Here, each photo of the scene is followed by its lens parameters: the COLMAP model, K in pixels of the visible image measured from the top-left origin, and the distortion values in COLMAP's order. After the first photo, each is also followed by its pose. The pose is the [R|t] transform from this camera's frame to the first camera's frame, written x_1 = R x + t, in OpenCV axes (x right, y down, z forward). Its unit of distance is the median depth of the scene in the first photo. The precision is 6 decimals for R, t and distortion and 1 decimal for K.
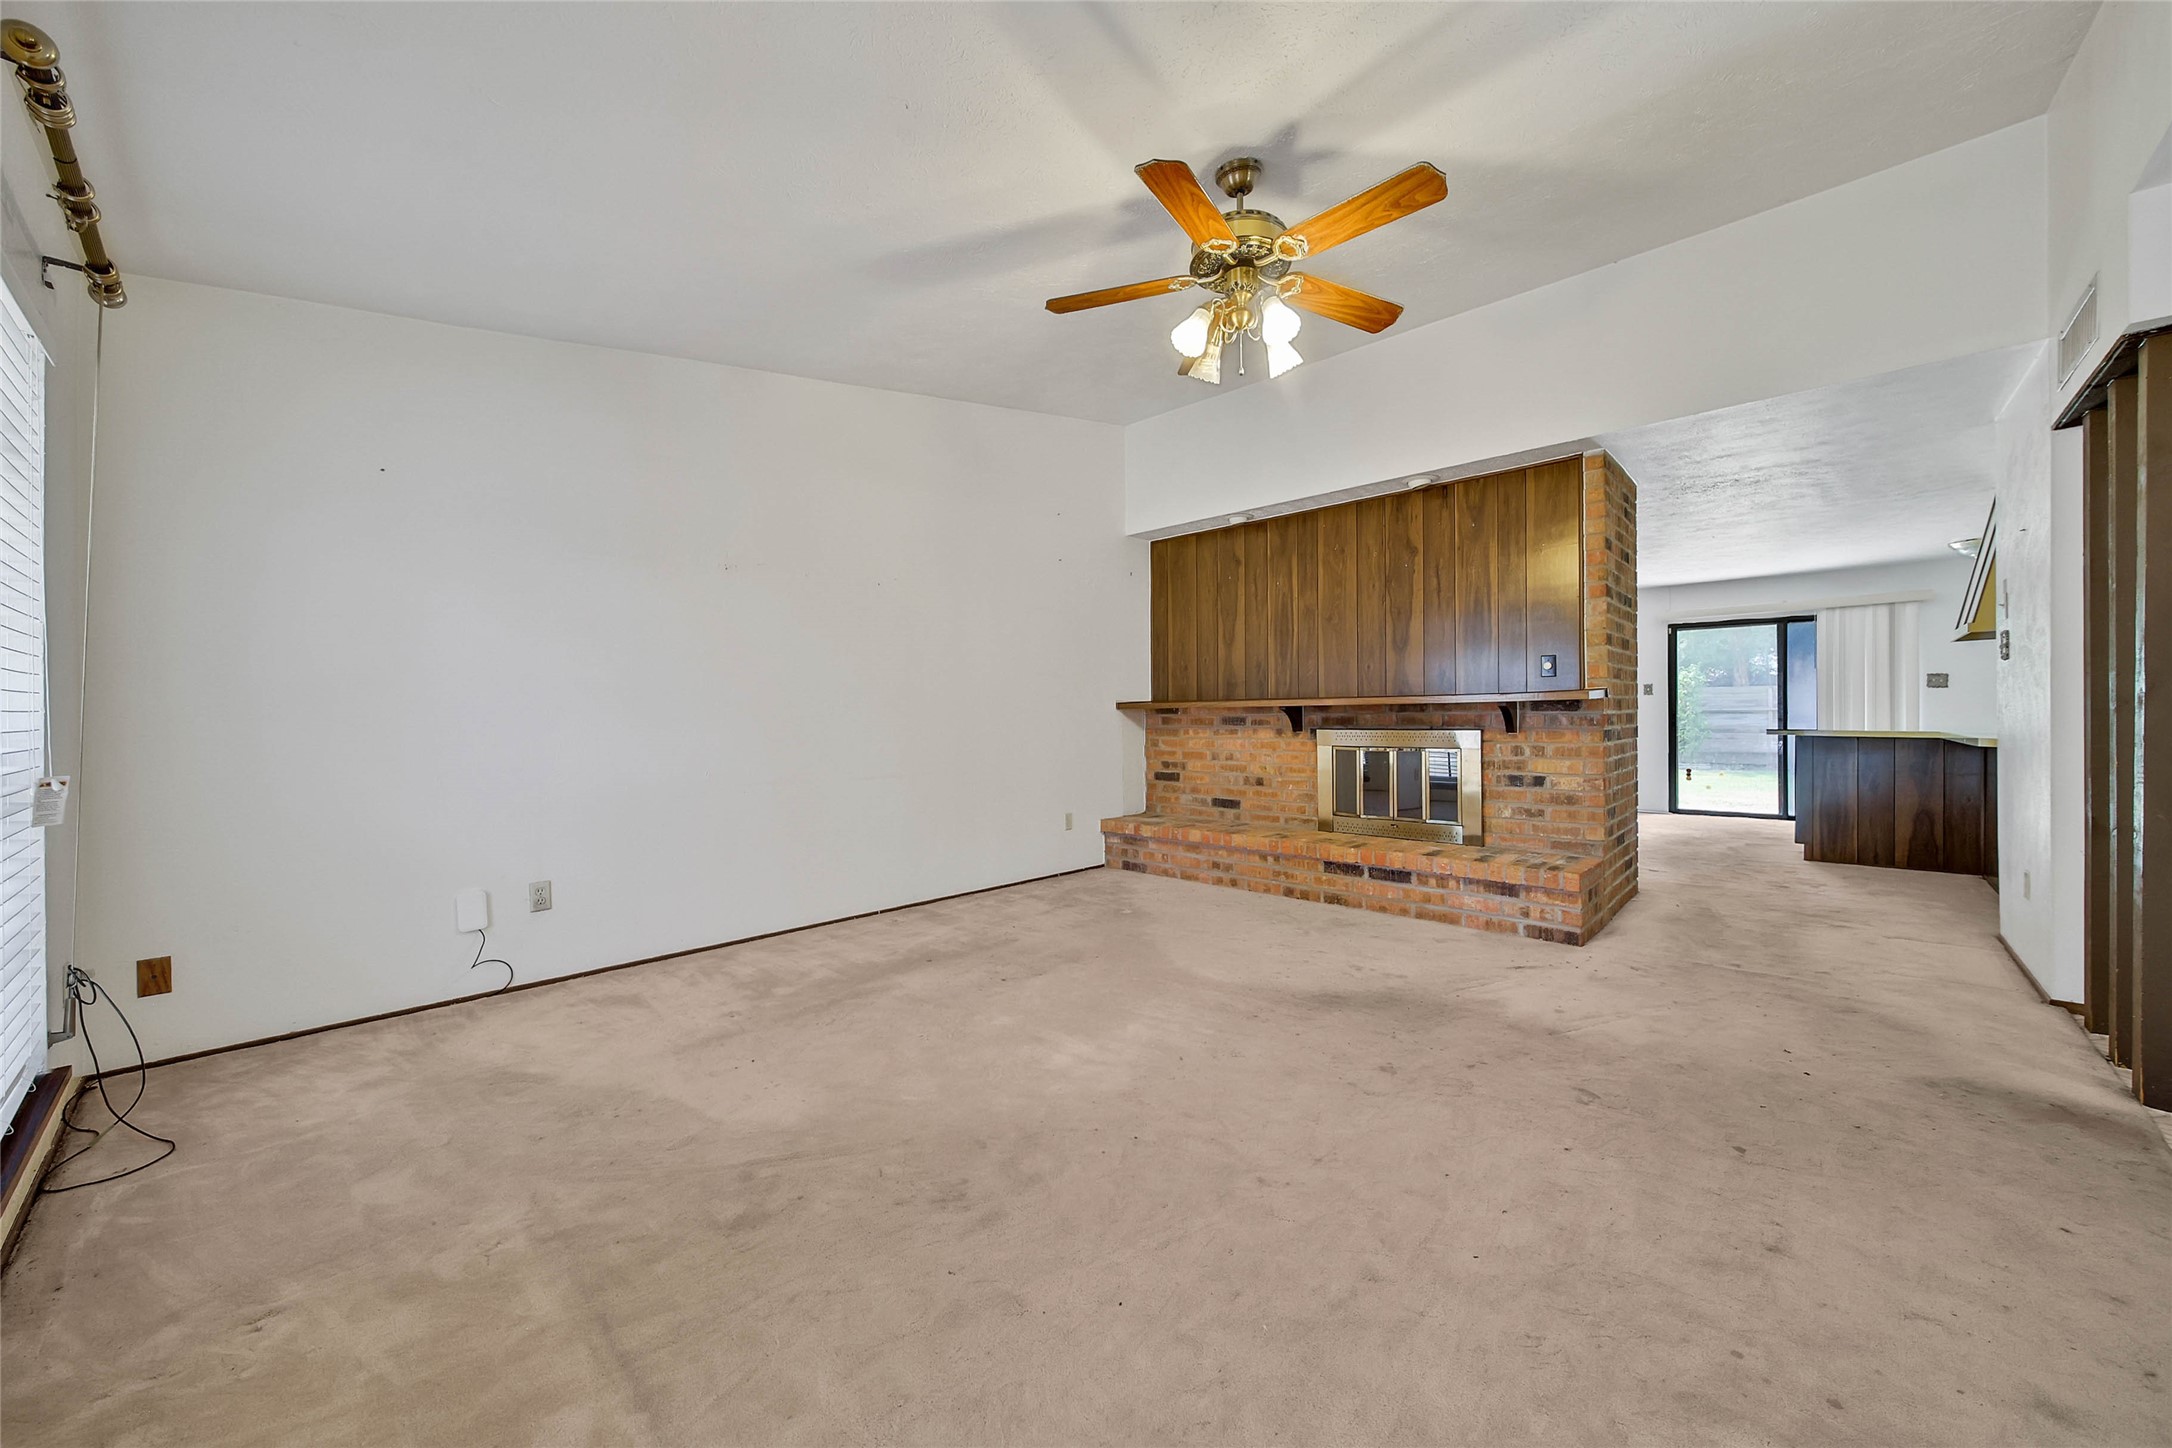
lens RADIAL K [[788.4, 0, 1073.8], [0, 788.4, 715.0], [0, 0, 1]] dist [-0.001491, 0.000526]
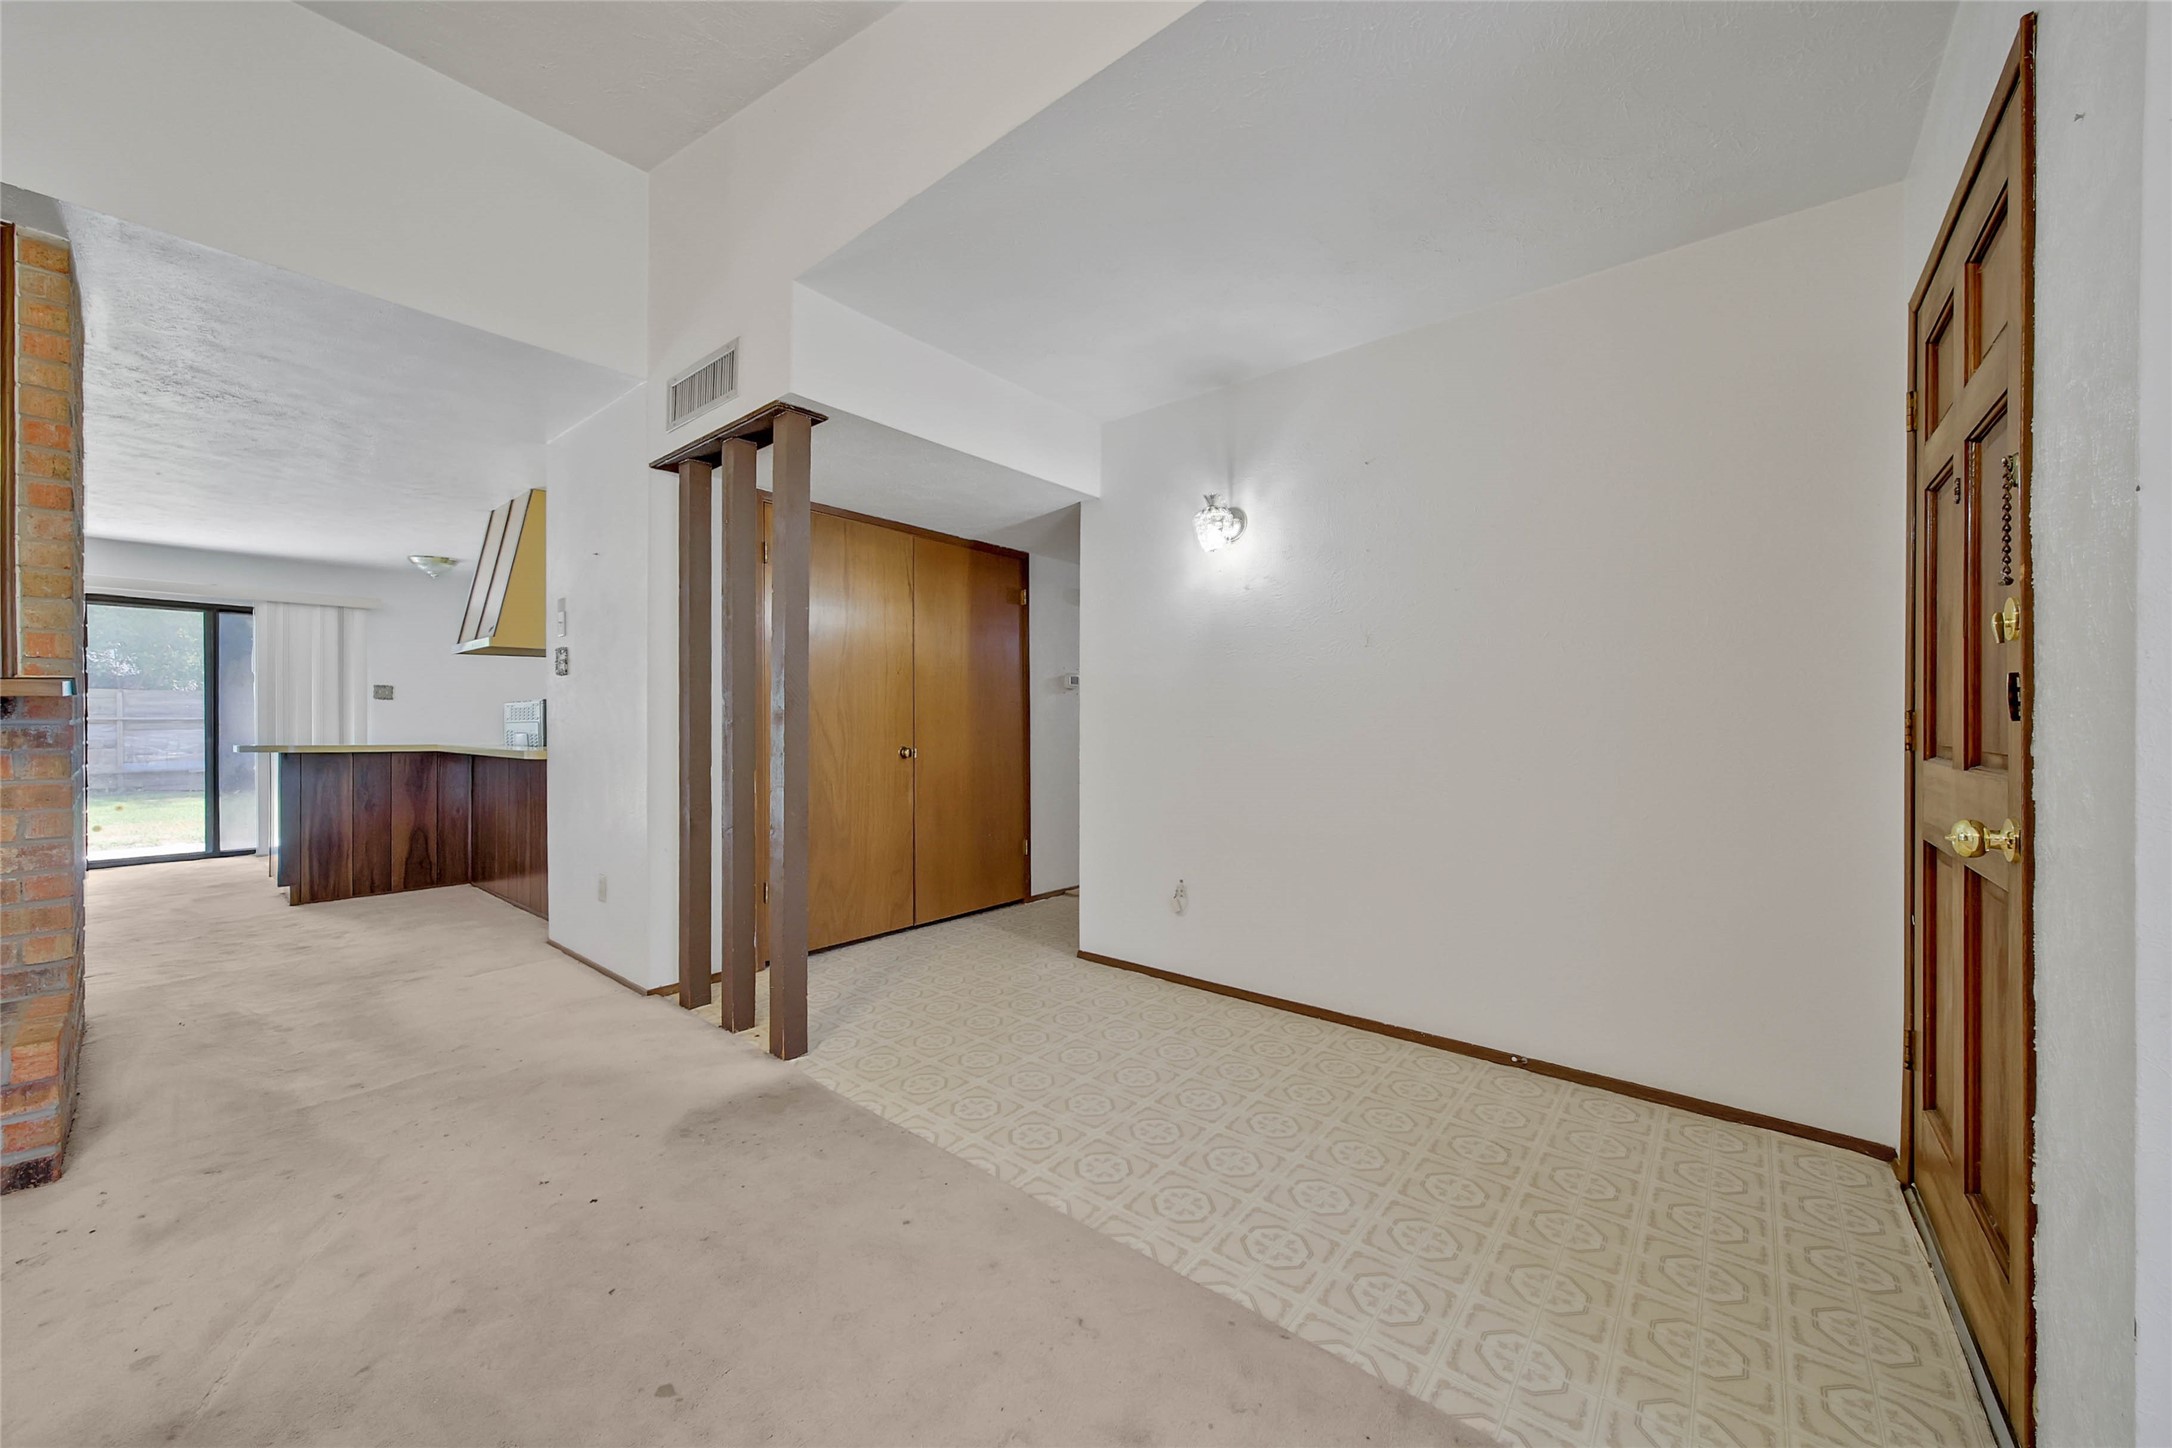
lens RADIAL K [[788.4, 0, 1080.4], [0, 788.4, 728.2], [0, 0, 1]] dist [-0.001491, 0.000526]
pose [[-0.069629, 0.001022, 0.997572, 0.063413], [-0.003425, 0.999993, -0.001264, -0.000667], [-0.997567, -0.003504, -0.069625, 0.268629]]
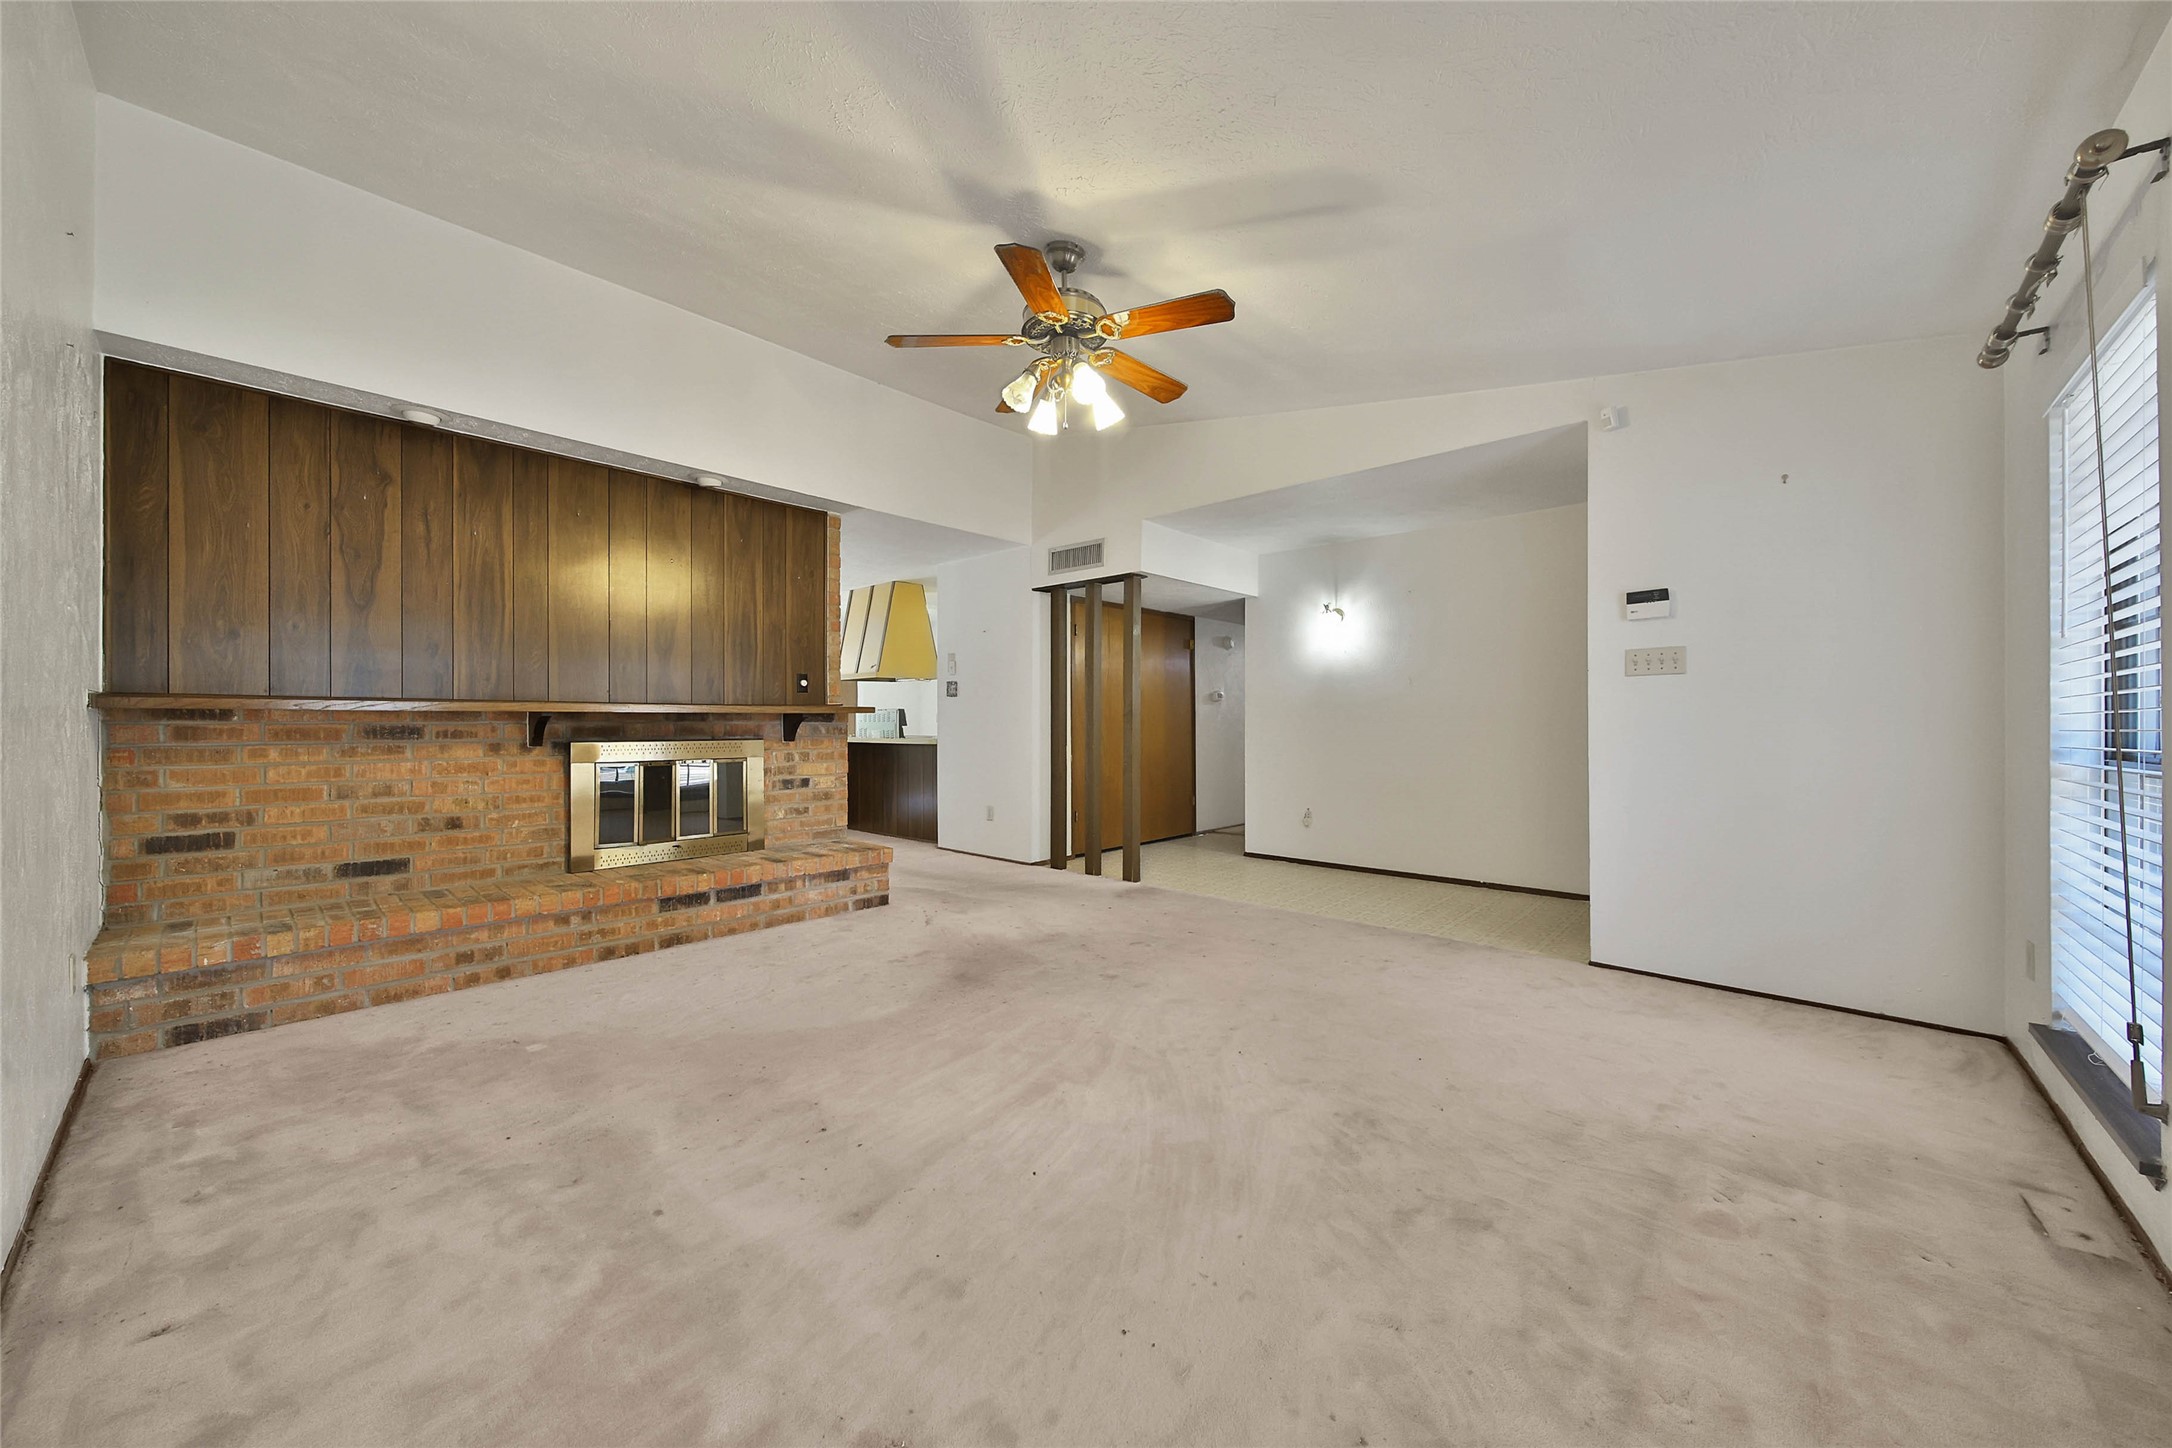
lens RADIAL K [[788.4, 0, 1095.8], [0, 788.4, 726.7], [0, 0, 1]] dist [-0.001491, 0.000526]
pose [[-0.040202, 0.001677, 0.999190, -0.478751], [-0.003982, 0.999990, -0.001839, 0.001939], [-0.999184, -0.004053, -0.040195, 0.510754]]
